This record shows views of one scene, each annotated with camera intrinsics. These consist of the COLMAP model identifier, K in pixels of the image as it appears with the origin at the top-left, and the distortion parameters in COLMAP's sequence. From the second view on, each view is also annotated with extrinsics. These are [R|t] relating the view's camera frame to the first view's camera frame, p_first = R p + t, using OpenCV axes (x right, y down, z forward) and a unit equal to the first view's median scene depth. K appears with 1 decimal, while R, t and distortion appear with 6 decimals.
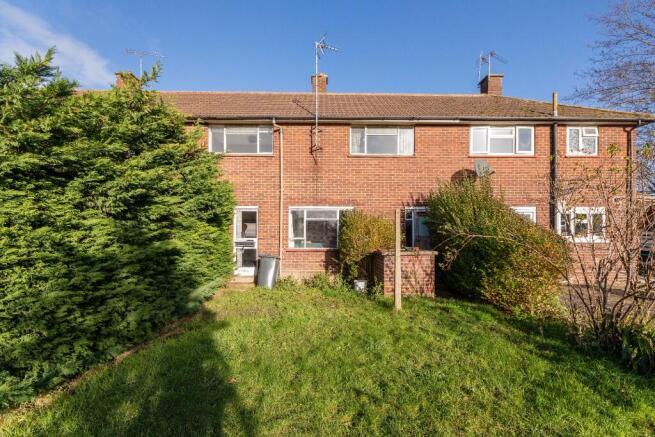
lens RADIAL K [[294.7, 0, 324.7], [0, 294.7, 223.0], [0, 0, 1]] dist [0.025665, 0.000190]
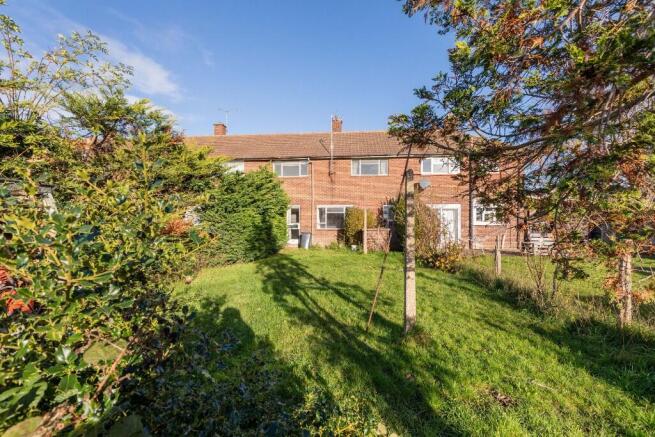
lens RADIAL K [[294.7, 0, 328.2], [0, 294.7, 216.6], [0, 0, 1]] dist [0.025665, 0.000190]
pose [[0.993318, -0.004359, -0.115326, 0.153377], [0.006402, 0.999829, 0.017351, -0.018084], [0.115230, -0.017973, 0.993176, -0.779875]]
